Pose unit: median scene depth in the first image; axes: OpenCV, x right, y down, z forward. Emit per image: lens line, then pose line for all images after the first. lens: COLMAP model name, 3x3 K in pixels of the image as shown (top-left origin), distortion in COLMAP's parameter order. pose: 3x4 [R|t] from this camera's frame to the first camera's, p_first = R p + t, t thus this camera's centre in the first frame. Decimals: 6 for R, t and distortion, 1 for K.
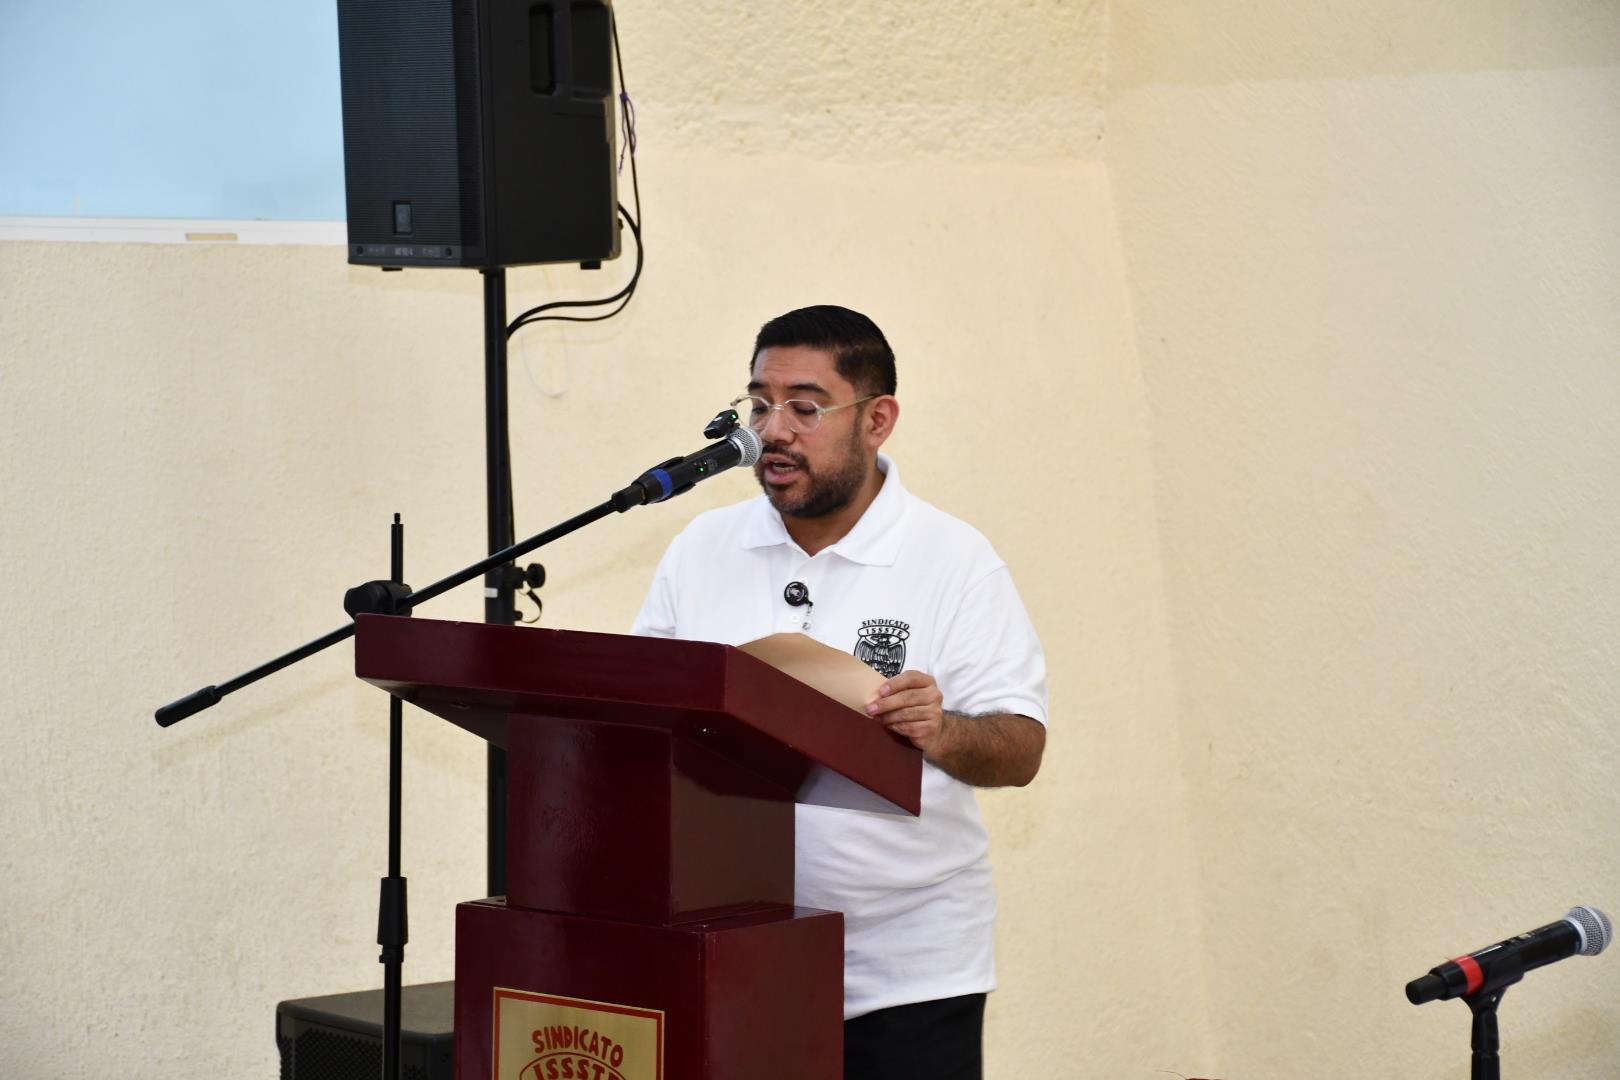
lens RADIAL K [[5038.1, 0, 831.9], [0, 5038.1, 564.2], [0, 0, 1]] dist [1.188248, 0.000000]
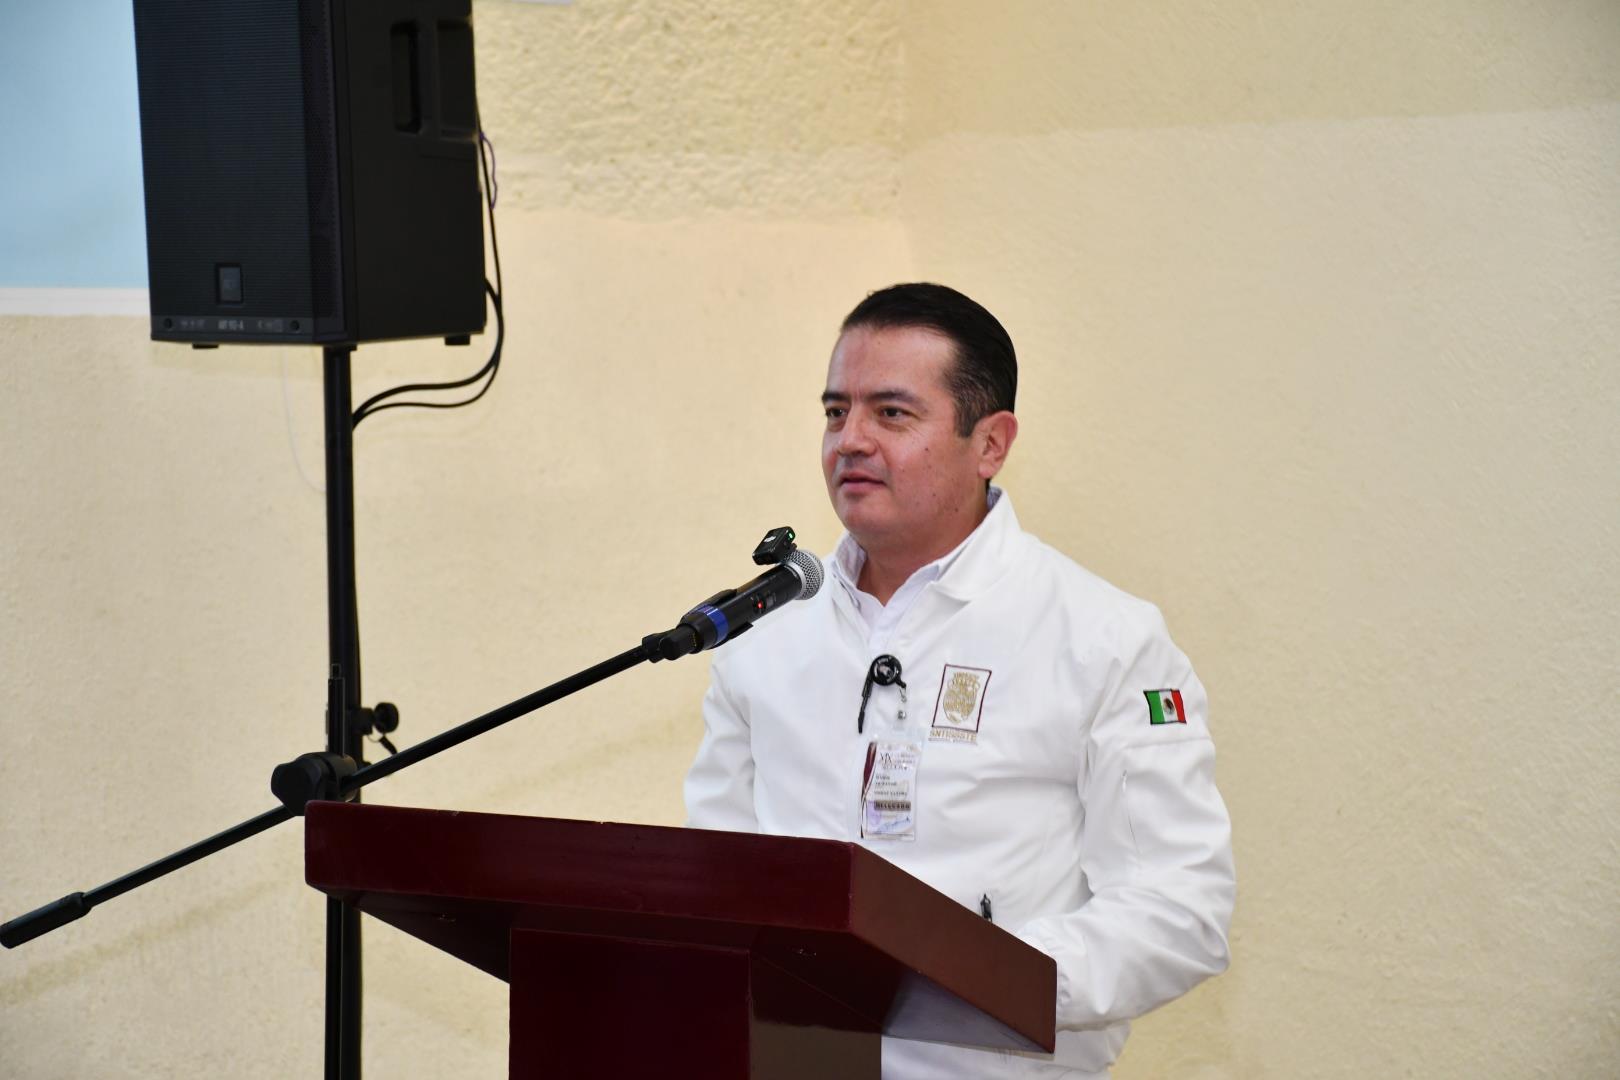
lens RADIAL K [[4698.8, 0, 812.9], [0, 4698.8, 568.1], [0, 0, 1]] dist [1.021234, 0.000000]
pose [[0.991415, -0.013569, 0.130050, -0.077583], [0.014684, 0.999863, -0.007622, -0.013101], [-0.129928, 0.009466, 0.991478, 0.198290]]
